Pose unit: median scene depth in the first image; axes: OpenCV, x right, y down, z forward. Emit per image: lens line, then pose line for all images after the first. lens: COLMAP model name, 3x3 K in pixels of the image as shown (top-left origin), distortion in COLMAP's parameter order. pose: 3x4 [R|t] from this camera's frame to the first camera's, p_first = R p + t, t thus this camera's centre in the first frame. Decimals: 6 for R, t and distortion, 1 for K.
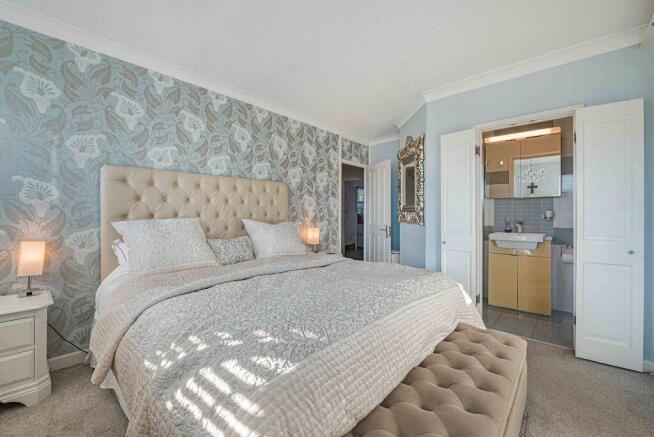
lens RADIAL K [[266.0, 0, 328.5], [0, 266.0, 216.9], [0, 0, 1]] dist [-0.014579, -0.000296]
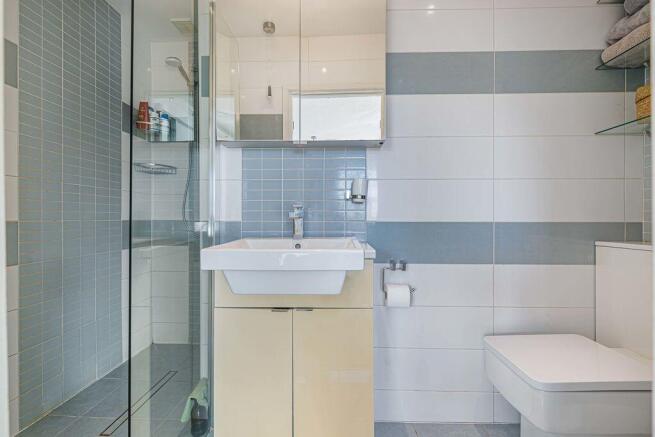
lens RADIAL K [[292.6, 0, 328.3], [0, 292.6, 218.6], [0, 0, 1]] dist [-0.003338, -0.000287]
pose [[0.754515, -0.005735, 0.656257, 0.518574], [0.004206, 0.999984, 0.003903, 0.034446], [-0.656269, -0.000185, 0.754527, 0.704110]]
